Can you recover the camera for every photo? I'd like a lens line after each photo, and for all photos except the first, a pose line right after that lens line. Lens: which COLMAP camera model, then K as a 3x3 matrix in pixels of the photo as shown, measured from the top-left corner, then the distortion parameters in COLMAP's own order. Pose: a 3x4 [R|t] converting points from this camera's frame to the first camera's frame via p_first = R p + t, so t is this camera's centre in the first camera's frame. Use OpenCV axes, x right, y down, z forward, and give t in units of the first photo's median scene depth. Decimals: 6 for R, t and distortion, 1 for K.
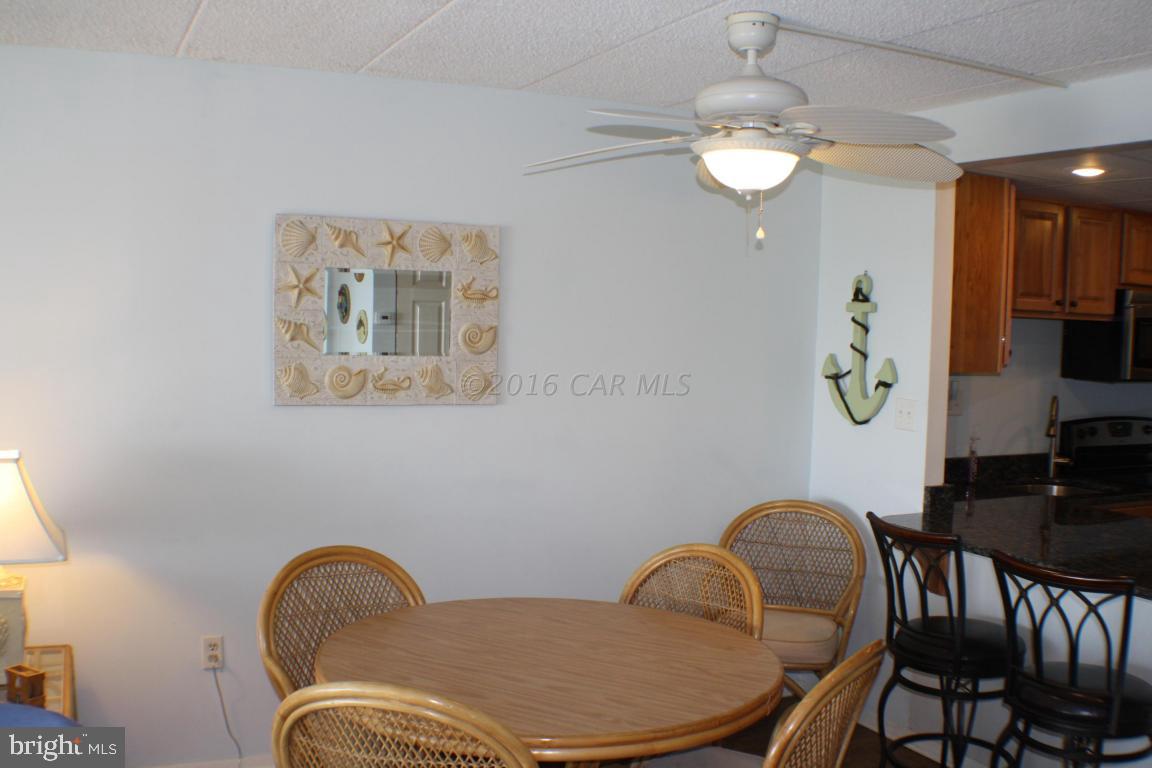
lens RADIAL K [[1129.3, 0, 576.0], [0, 1129.3, 384.0], [0, 0, 1]] dist [-0.211175, 0.110013]
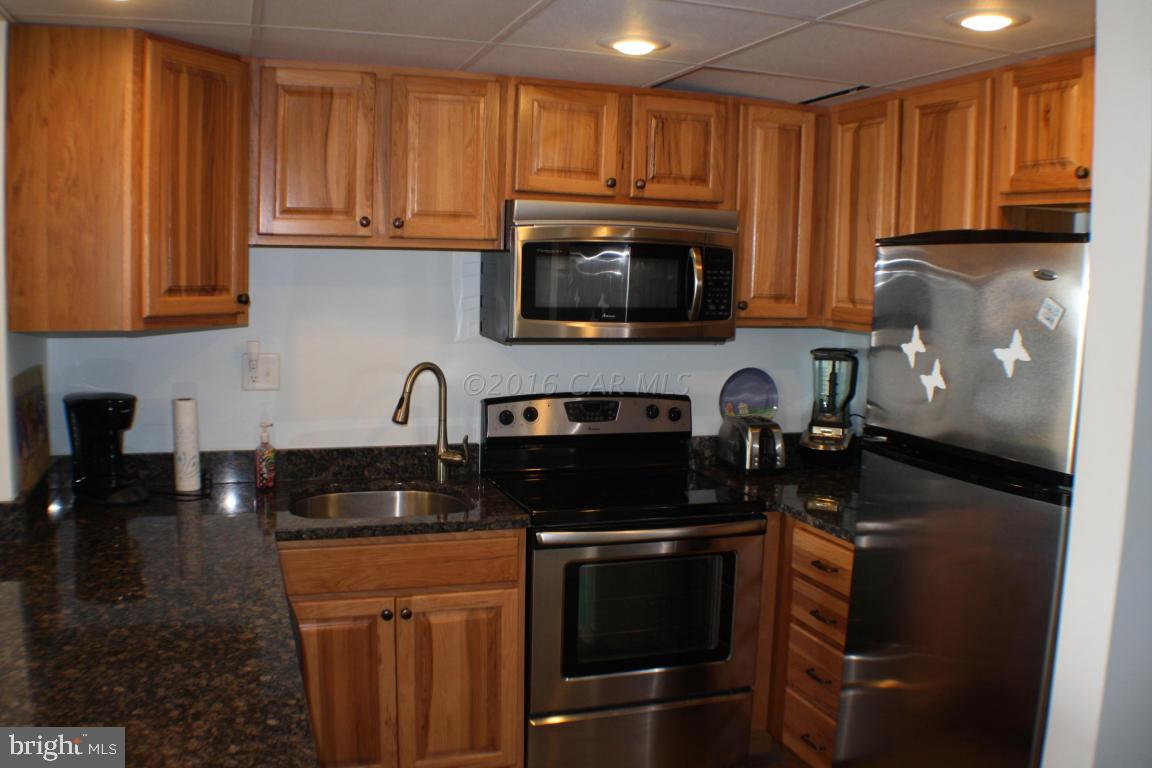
lens RADIAL K [[1031.4, 0, 576.0], [0, 1031.4, 384.0], [0, 0, 1]] dist [-0.148639, 0.002092]
pose [[0.993915, 0.007455, -0.109898, 0.748704], [-0.002288, 0.998889, 0.047073, -0.007923], [0.110127, -0.046535, 0.992828, 0.461659]]
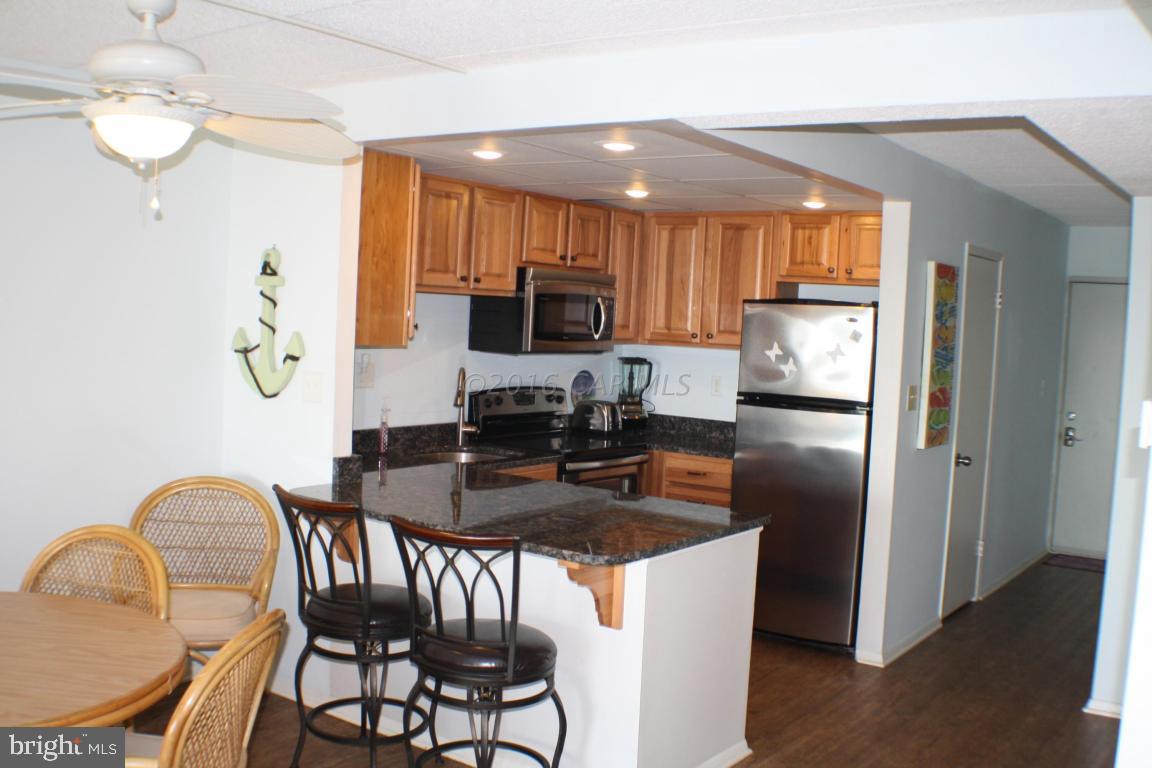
lens RADIAL K [[1129.3, 0, 576.0], [0, 1129.3, 384.0], [0, 0, 1]] dist [-0.211175, 0.110013]
pose [[0.880243, -0.018095, 0.474179, 0.026592], [0.008135, 0.999701, 0.023048, 0.003141], [-0.474454, -0.016431, 0.880127, -0.011151]]
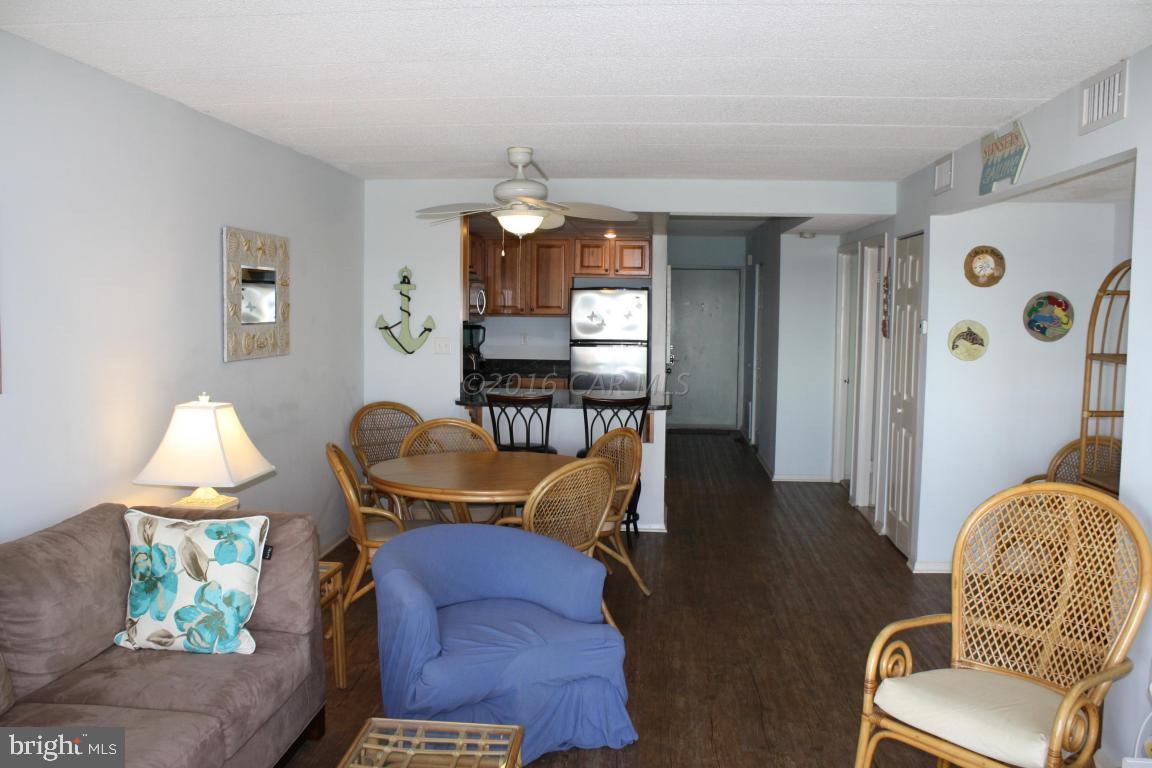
lens RADIAL K [[971.4, 0, 576.0], [0, 971.4, 384.0], [0, 0, 1]] dist [-0.151276, 0.112938]
pose [[0.513137, -0.093111, 0.853241, -1.000388], [0.054427, 0.995628, 0.075918, -0.019247], [-0.856579, 0.007483, 0.515961, -0.009042]]
